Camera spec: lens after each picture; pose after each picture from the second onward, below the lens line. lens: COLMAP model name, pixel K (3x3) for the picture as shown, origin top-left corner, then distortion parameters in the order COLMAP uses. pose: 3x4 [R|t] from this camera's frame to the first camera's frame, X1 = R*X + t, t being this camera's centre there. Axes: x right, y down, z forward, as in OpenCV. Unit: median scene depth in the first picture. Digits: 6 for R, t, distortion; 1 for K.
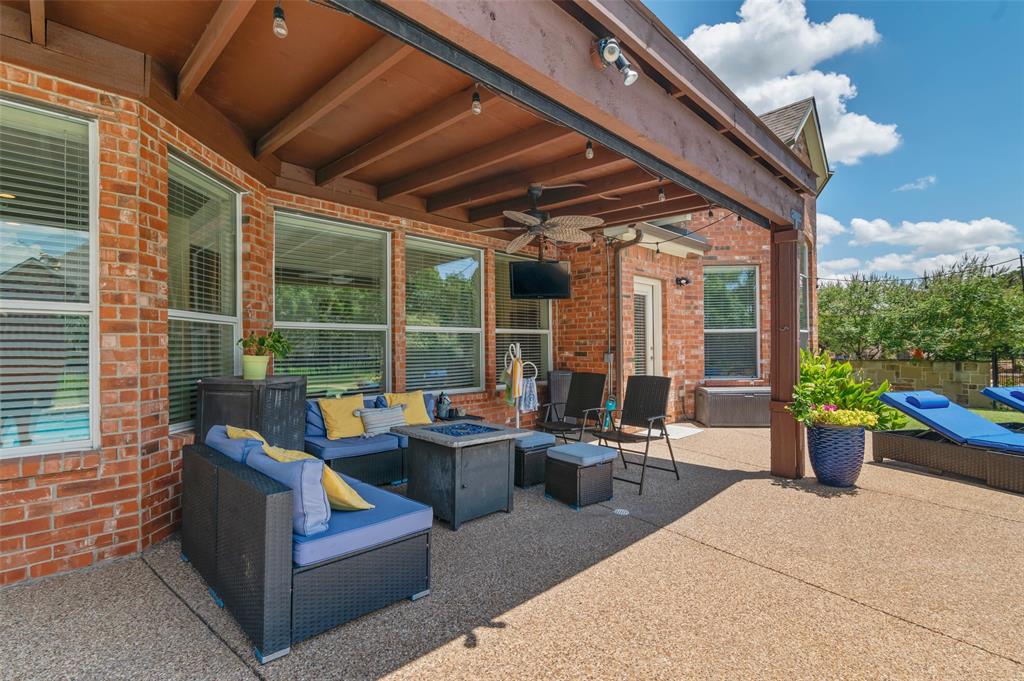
lens RADIAL K [[469.3, 0, 510.7], [0, 469.3, 343.6], [0, 0, 1]] dist [-0.006289, -0.000192]
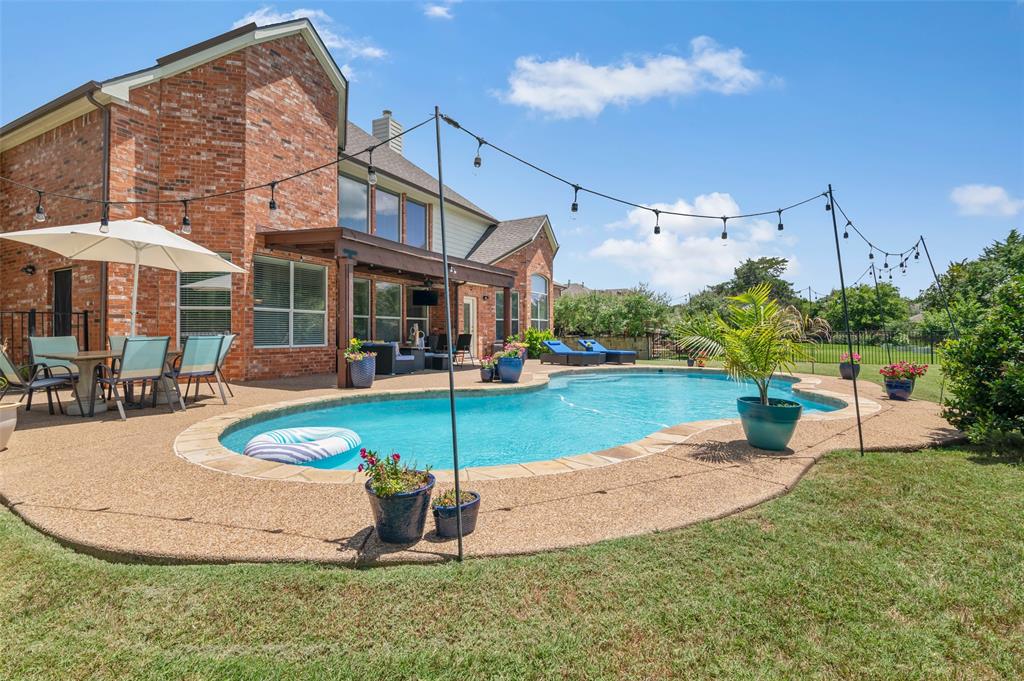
lens RADIAL K [[469.3, 0, 509.7], [0, 469.3, 336.2], [0, 0, 1]] dist [-0.006289, -0.000192]
pose [[0.951635, 0.006618, 0.307161, -0.236247], [-0.012583, 0.999769, 0.017446, 0.014124], [-0.306974, -0.020468, 0.951498, -1.284954]]
